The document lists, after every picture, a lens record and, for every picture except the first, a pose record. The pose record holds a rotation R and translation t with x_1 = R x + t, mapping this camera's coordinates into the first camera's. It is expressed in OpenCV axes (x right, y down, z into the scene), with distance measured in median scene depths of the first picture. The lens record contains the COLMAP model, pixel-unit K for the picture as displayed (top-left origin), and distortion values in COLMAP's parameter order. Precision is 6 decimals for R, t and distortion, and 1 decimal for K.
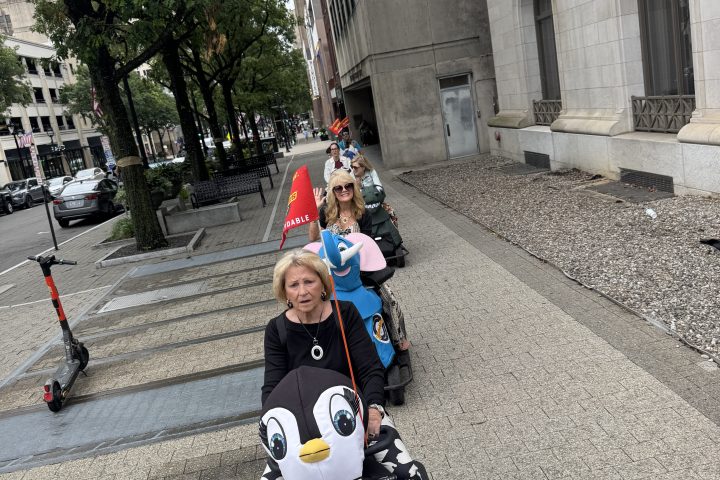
lens RADIAL K [[721.4, 0, 360.0], [0, 721.4, 240.0], [0, 0, 1]] dist [0.091835, -0.011113]
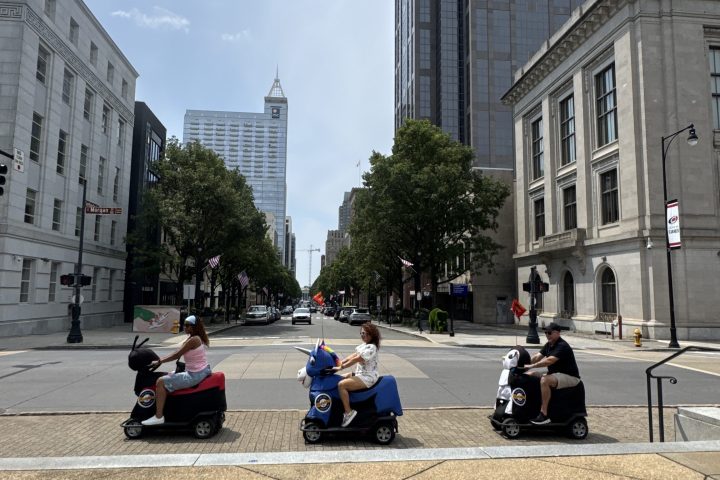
lens RADIAL K [[509.2, 0, 360.0], [0, 509.2, 240.0], [0, 0, 1]] dist [-0.006240, -0.000947]
pose [[0.983823, 0.177744, -0.022362, -0.452143], [-0.176253, 0.938026, -0.298398, 0.293500], [-0.032063, 0.297512, 0.954180, -1.097645]]
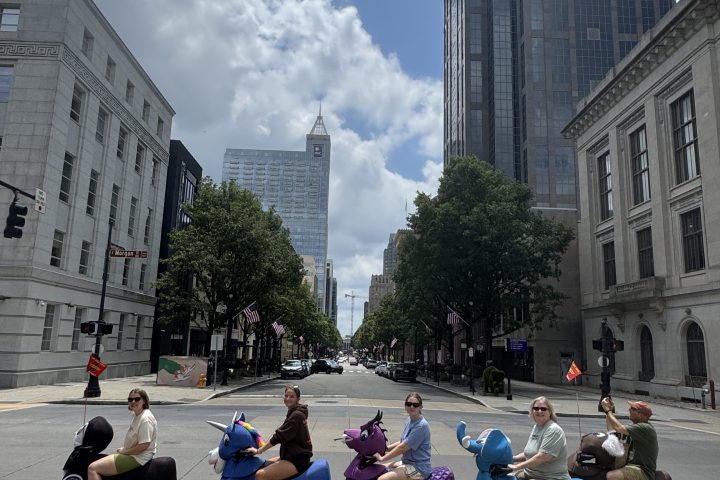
lens RADIAL K [[546.8, 0, 360.0], [0, 546.8, 240.0], [0, 0, 1]] dist [0.003220, -0.000595]
pose [[0.976554, 0.177882, -0.121242, -0.446336], [-0.210171, 0.909694, -0.358170, 0.277364], [0.046581, 0.375254, 0.925751, -1.067012]]
